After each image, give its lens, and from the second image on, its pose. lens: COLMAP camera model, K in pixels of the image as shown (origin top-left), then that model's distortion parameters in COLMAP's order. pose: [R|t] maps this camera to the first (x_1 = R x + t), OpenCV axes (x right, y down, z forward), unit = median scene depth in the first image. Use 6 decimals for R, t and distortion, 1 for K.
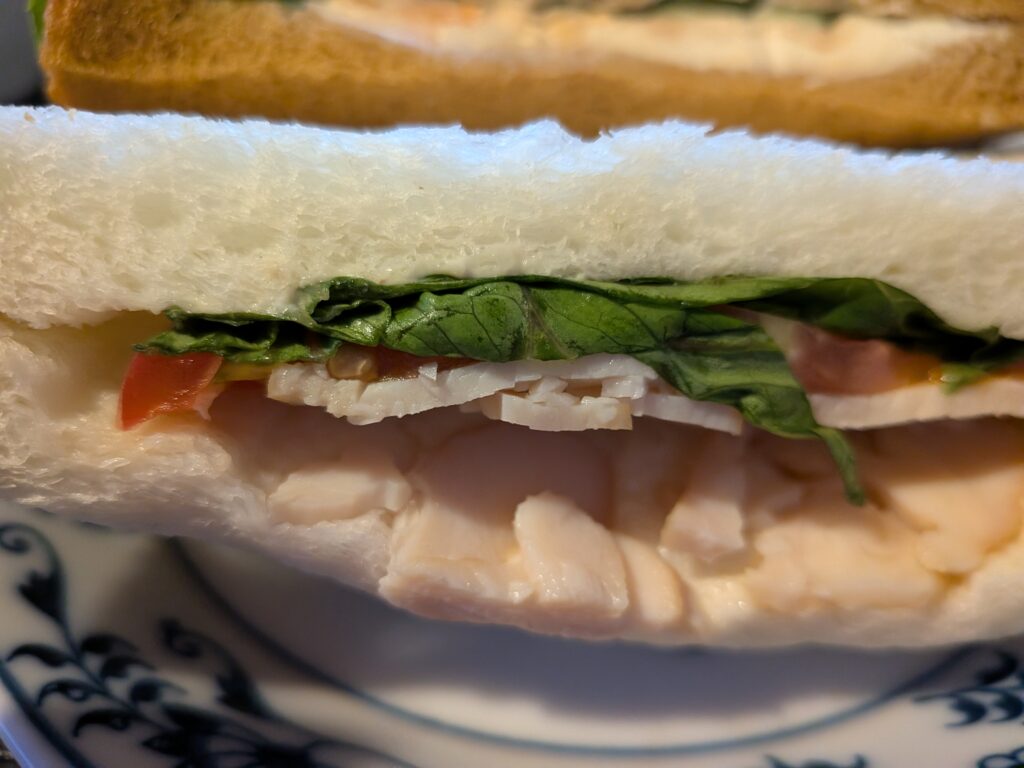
lens RADIAL K [[767.7, 0, 519.1], [0, 767.7, 383.9], [0, 0, 1]] dist [-0.078024, 0.002972]
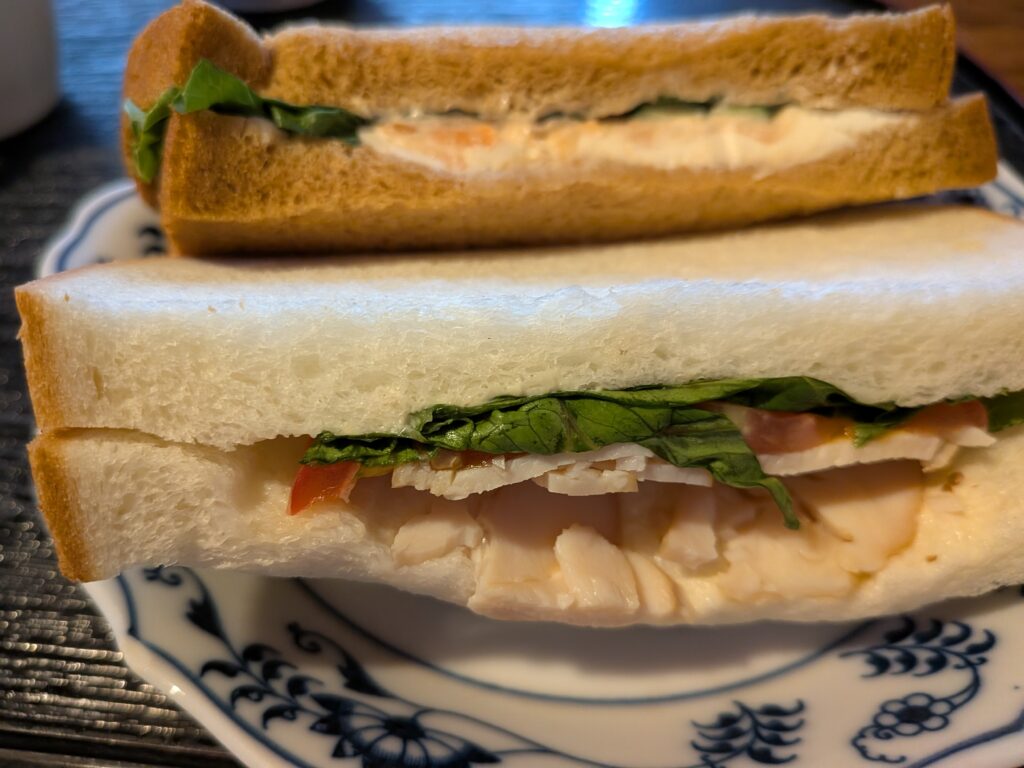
lens RADIAL K [[722.9, 0, 512.0], [0, 722.9, 384.0], [0, 0, 1]] dist [0.007760, -0.107779]
pose [[0.998477, -0.049427, 0.024516, -0.115297], [0.047519, 0.996191, 0.073110, -0.252080], [-0.028036, -0.071834, 0.997023, -0.355949]]
